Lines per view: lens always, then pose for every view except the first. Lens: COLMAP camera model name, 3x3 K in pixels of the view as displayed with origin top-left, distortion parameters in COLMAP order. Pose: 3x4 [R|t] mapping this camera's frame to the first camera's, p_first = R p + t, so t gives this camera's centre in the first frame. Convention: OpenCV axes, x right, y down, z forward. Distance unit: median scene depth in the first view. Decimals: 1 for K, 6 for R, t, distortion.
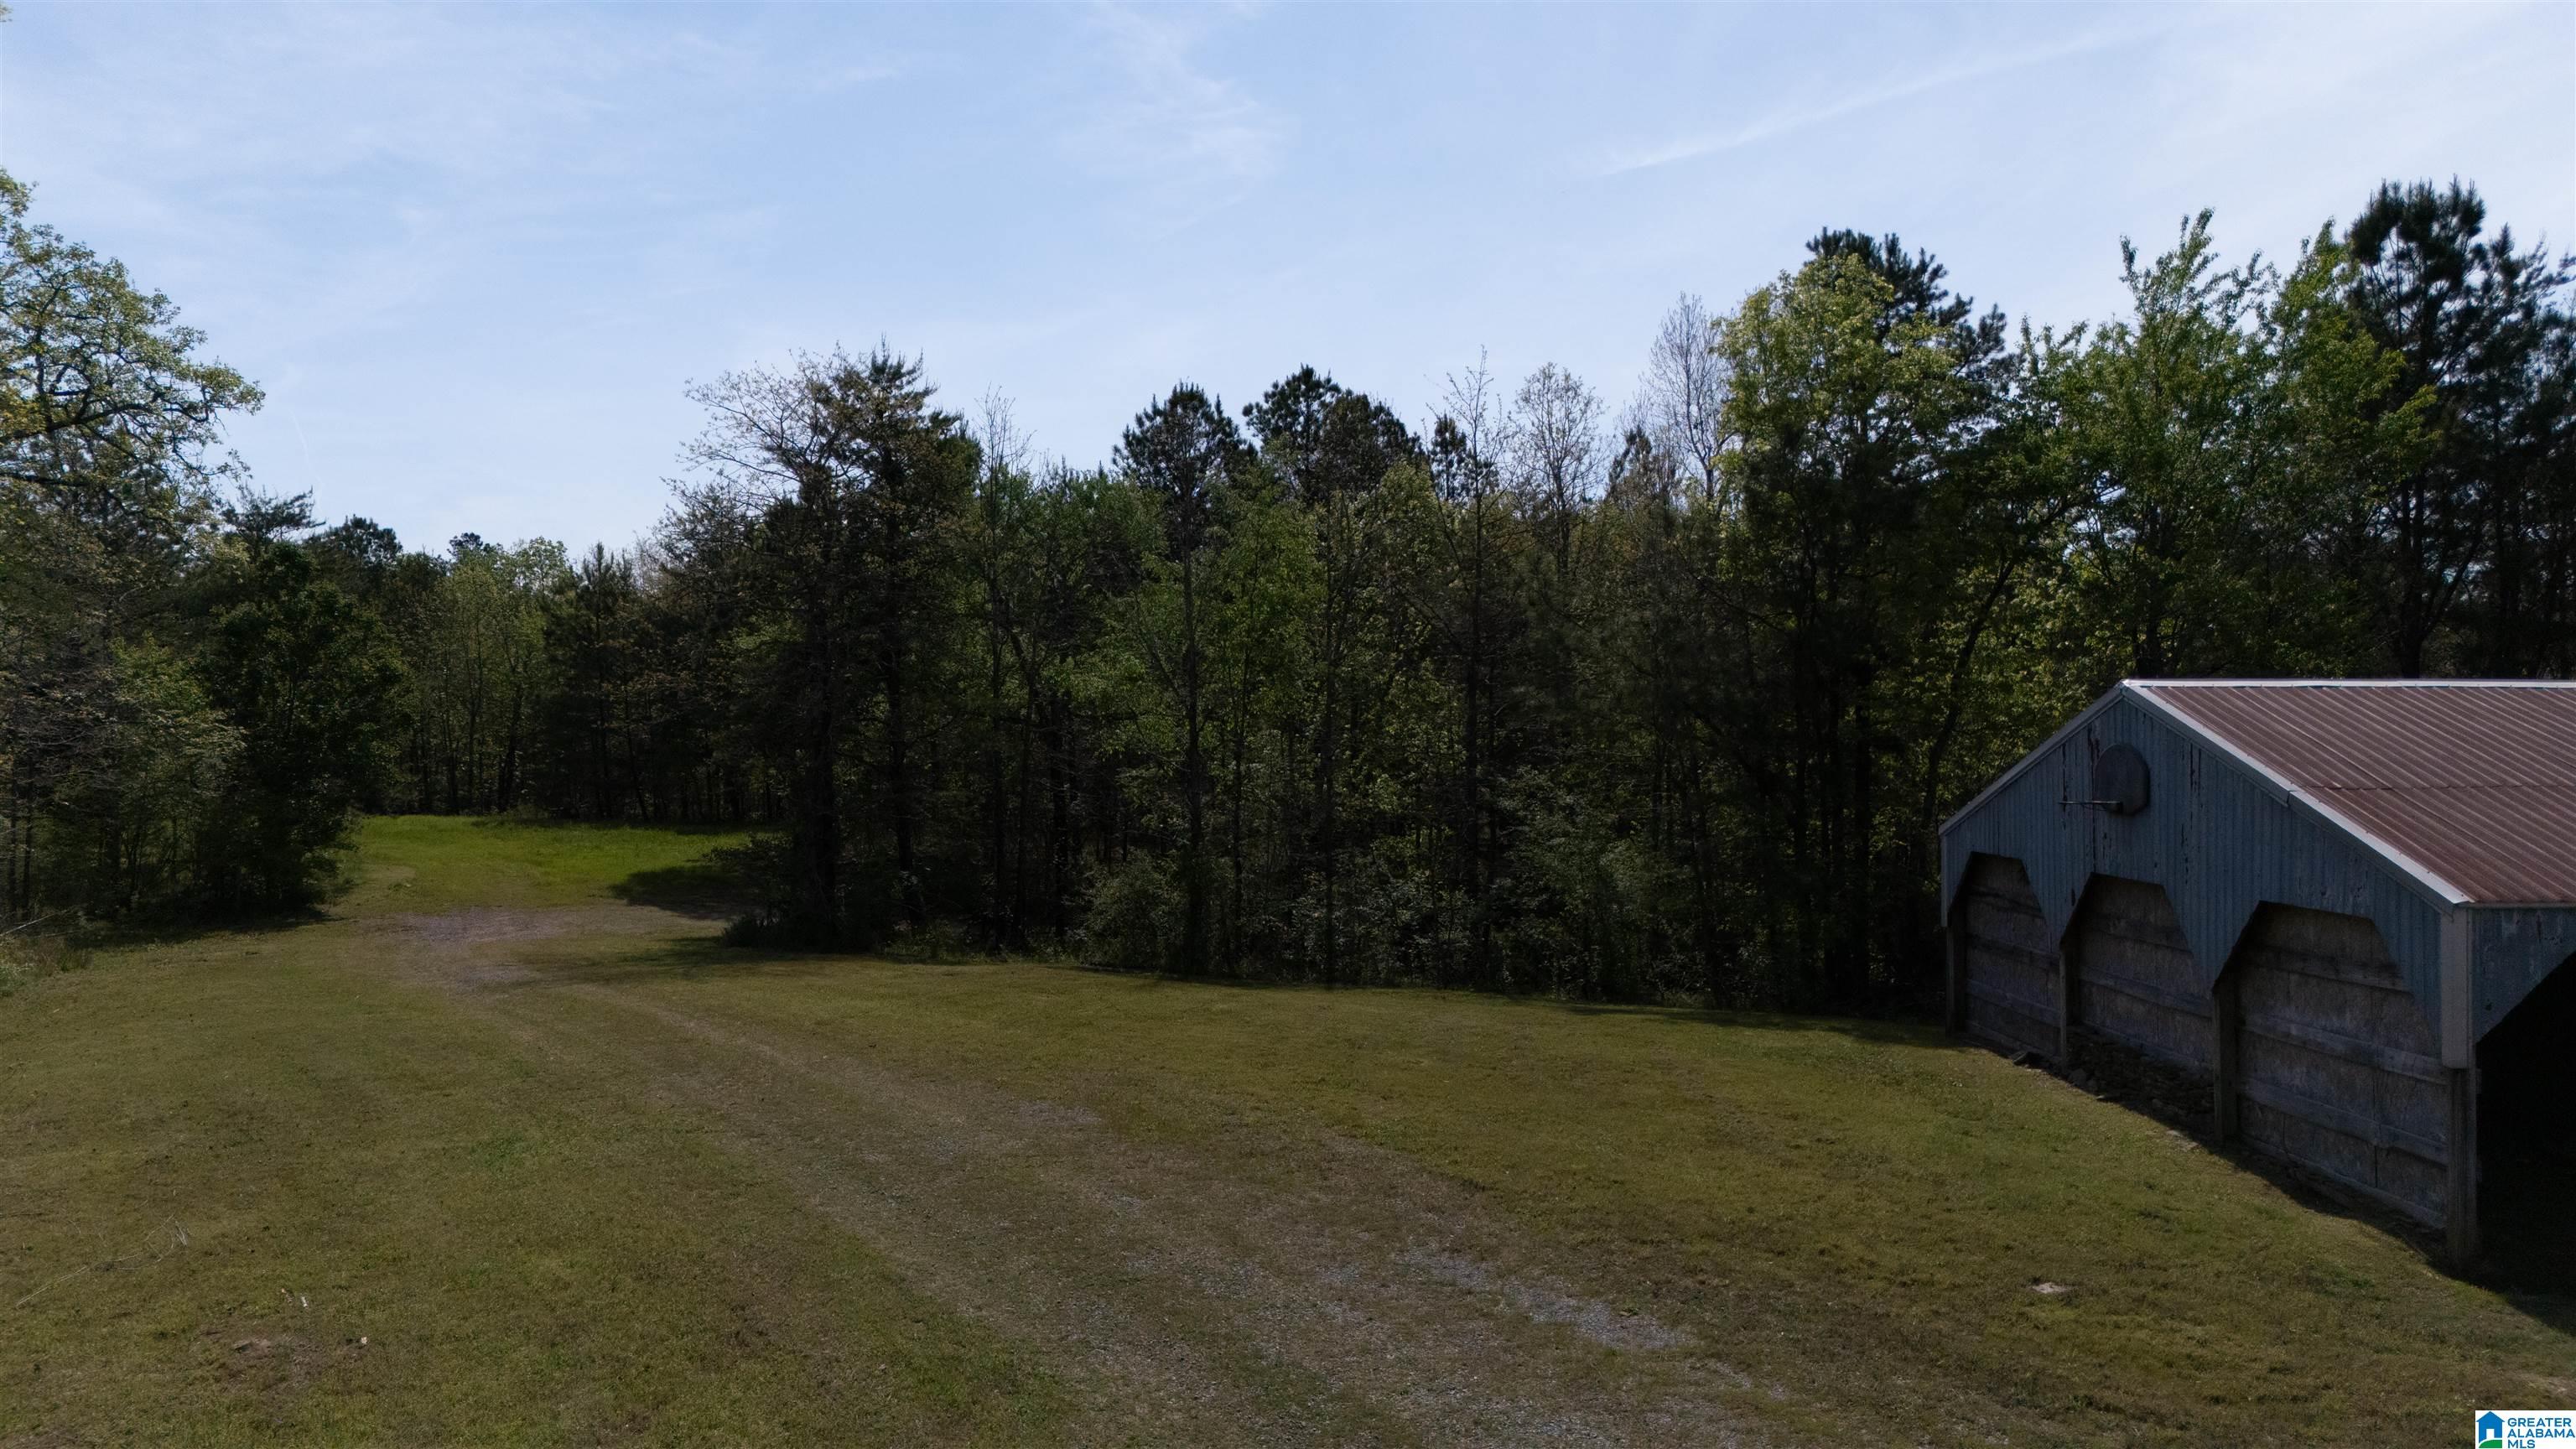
lens RADIAL K [[1922.5, 0, 1292.5], [0, 1922.5, 711.7], [0, 0, 1]] dist [0.059749, -0.048699]
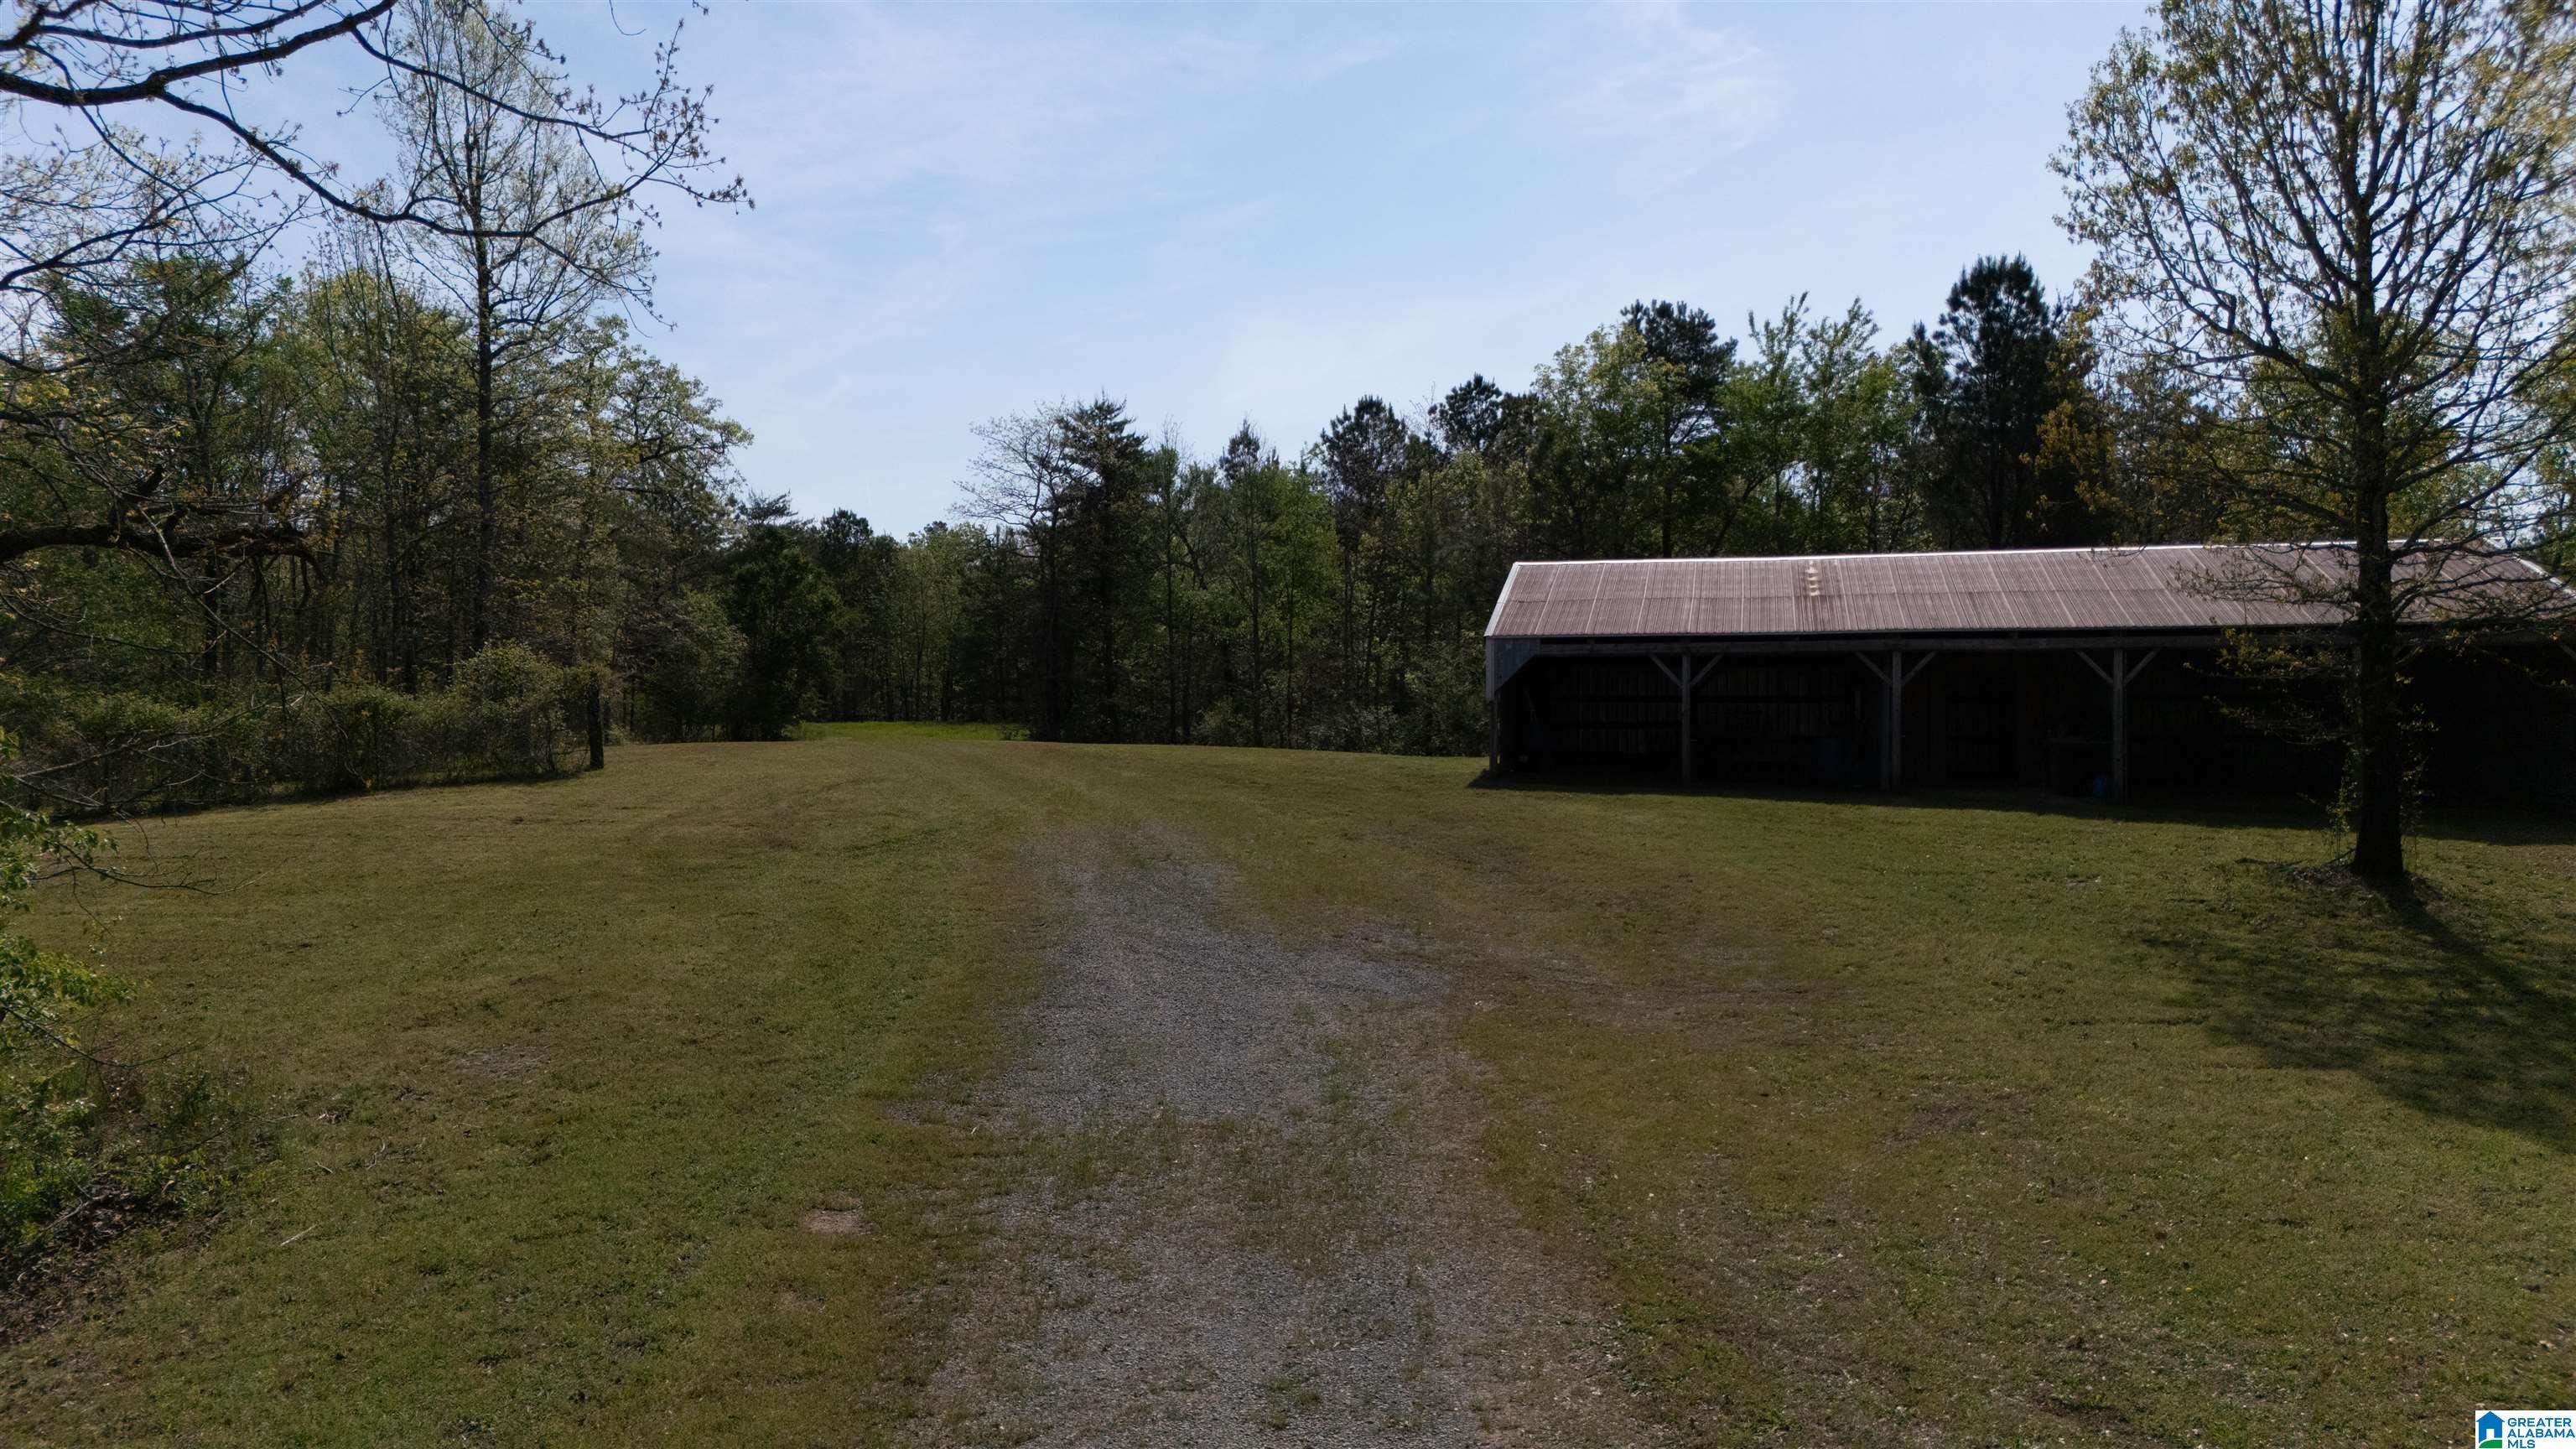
lens RADIAL K [[1876.7, 0, 1295.6], [0, 1876.7, 729.4], [0, 0, 1]] dist [0.076869, -0.081304]
pose [[0.971050, 0.001101, -0.238874, 0.301042], [0.005057, 0.999670, 0.025168, 0.049242], [0.238823, -0.025647, 0.970724, -0.456109]]
